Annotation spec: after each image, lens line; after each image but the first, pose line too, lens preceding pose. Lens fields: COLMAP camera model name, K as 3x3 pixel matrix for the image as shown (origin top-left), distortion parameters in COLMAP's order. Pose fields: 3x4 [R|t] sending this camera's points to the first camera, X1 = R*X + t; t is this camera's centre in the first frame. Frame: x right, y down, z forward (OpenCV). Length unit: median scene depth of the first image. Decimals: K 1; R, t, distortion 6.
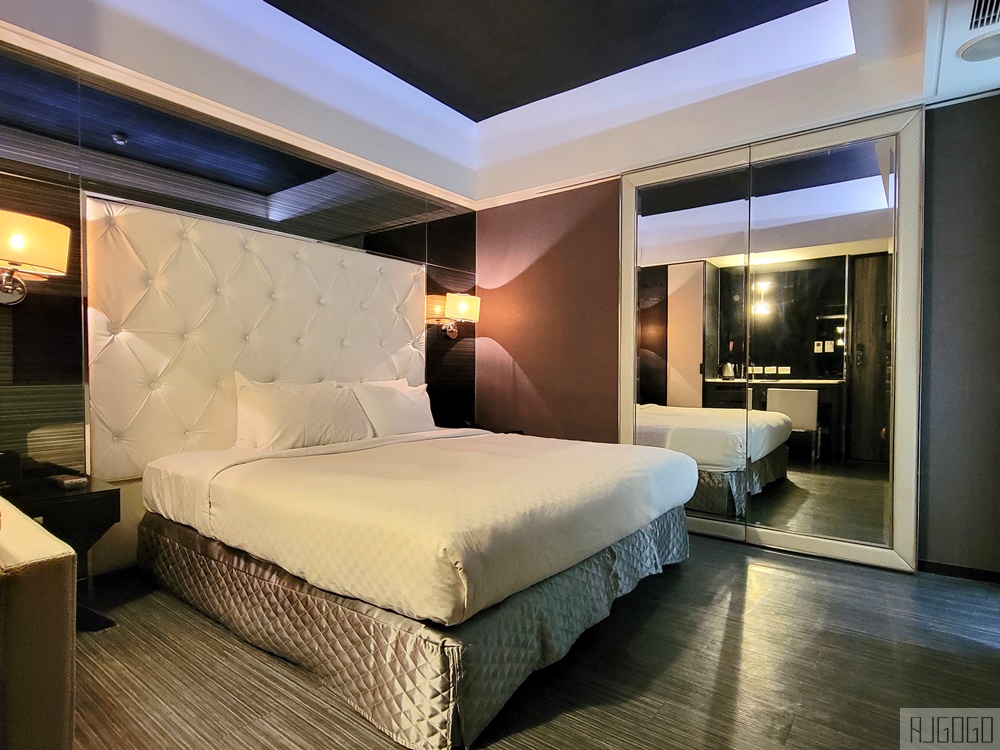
lens RADIAL K [[538.5, 0, 500.0], [0, 538.5, 375.0], [0, 0, 1]] dist [0.000151, 0.000117]
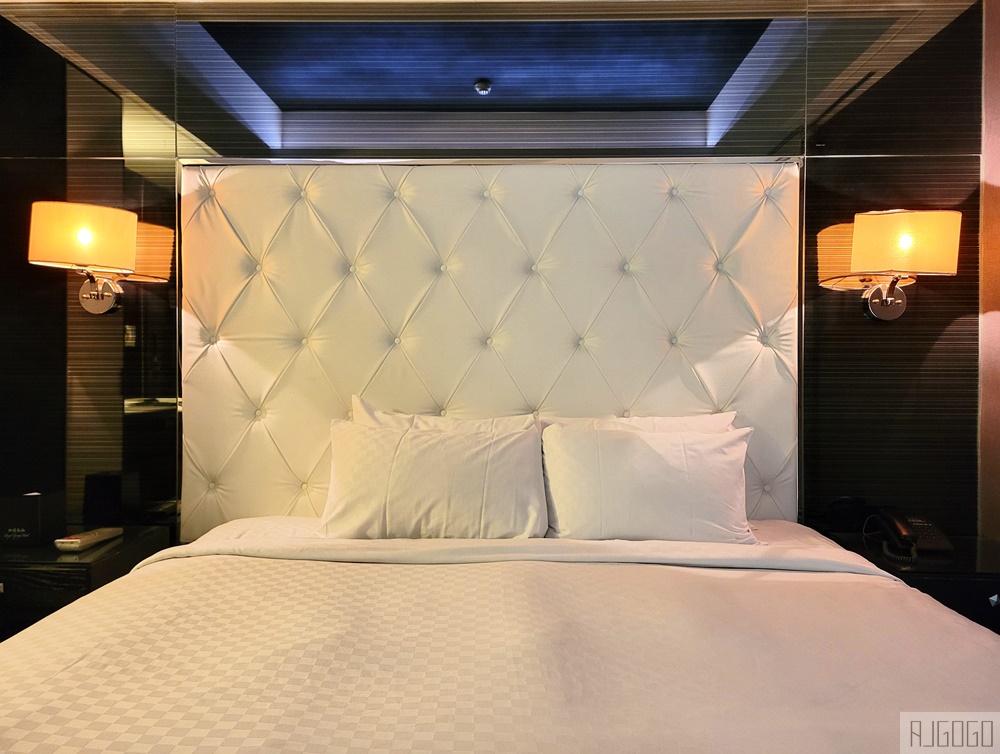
lens RADIAL K [[754.9, 0, 500.0], [0, 754.9, 377.0], [0, 0, 1]] dist [0.032651, -0.000334]
pose [[0.599906, 0.004132, -0.800060, 0.360976], [-0.010808, 0.999937, -0.002940, -0.031690], [0.799997, 0.010411, 0.599913, 0.696597]]
